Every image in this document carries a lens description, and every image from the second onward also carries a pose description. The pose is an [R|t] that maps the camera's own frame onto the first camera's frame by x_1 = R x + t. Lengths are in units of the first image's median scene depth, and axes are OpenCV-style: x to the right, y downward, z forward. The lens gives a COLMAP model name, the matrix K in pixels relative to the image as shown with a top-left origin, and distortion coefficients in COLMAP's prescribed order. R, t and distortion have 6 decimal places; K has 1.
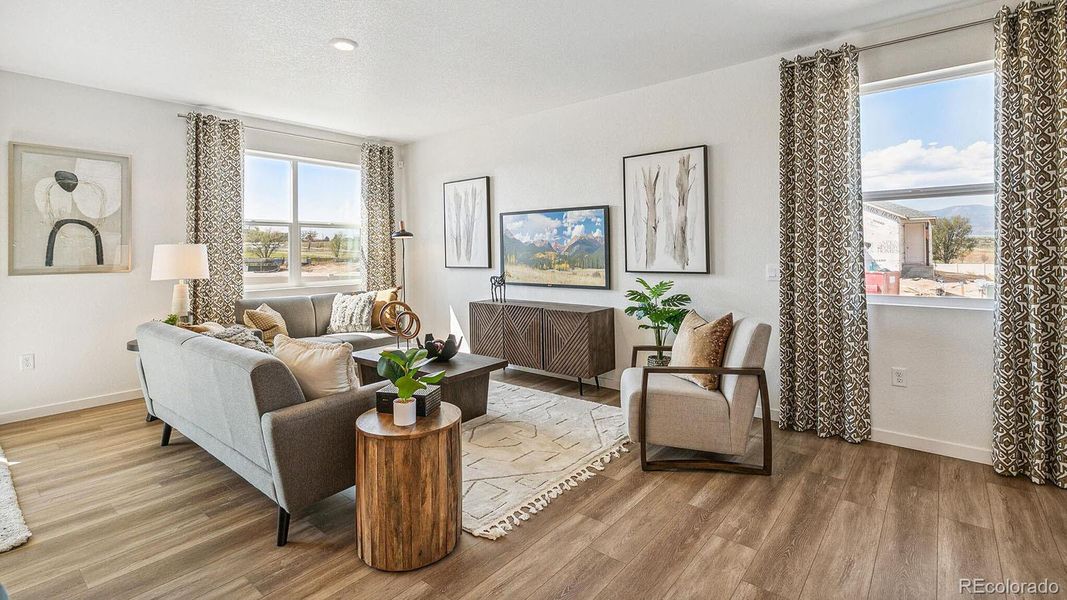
lens RADIAL K [[493.0, 0, 532.8], [0, 493.0, 246.1], [0, 0, 1]] dist [0.002609, 0.000379]
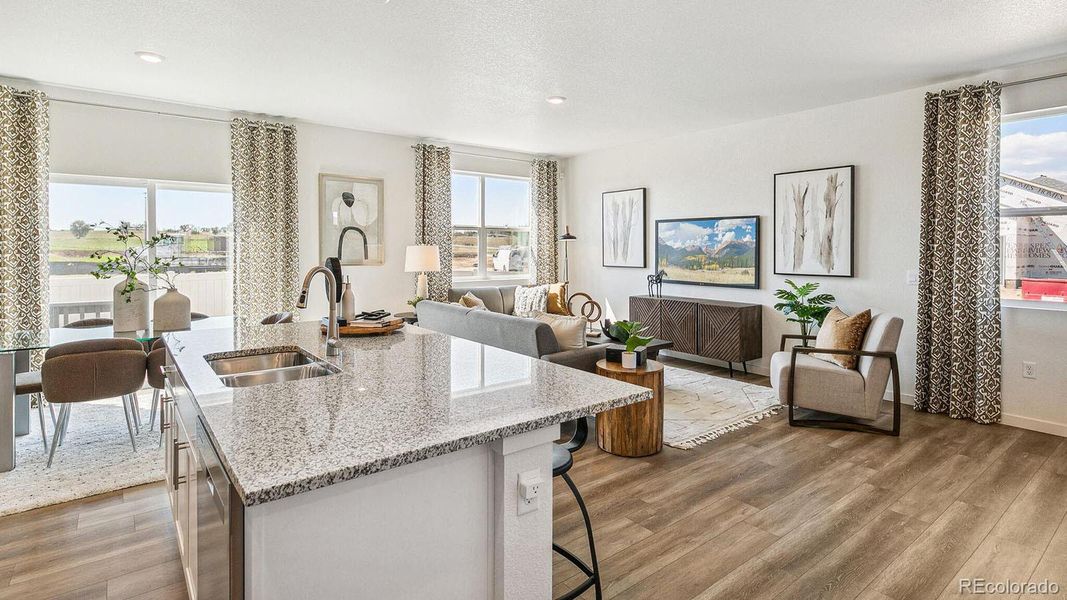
lens RADIAL K [[530.2, 0, 534.2], [0, 530.2, 256.4], [0, 0, 1]] dist [0.000026, 0.000135]
pose [[0.977164, 0.017577, -0.211758, -0.123405], [-0.012023, 0.999550, 0.027487, -0.020126], [0.212146, -0.024313, 0.976935, -0.415669]]
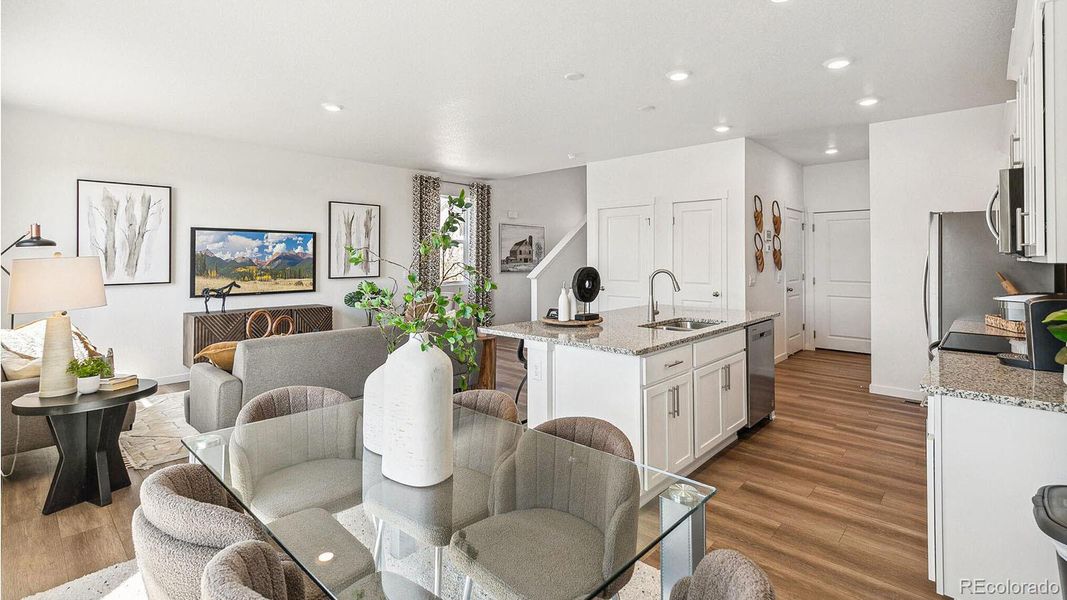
lens RADIAL K [[493.0, 0, 532.8], [0, 493.0, 246.1], [0, 0, 1]] dist [0.002609, 0.000379]
pose [[0.060211, 0.035643, 0.997549, -1.575034], [-0.008197, 0.999346, -0.035212, 0.000765], [-0.998152, -0.006057, 0.060463, 0.386278]]
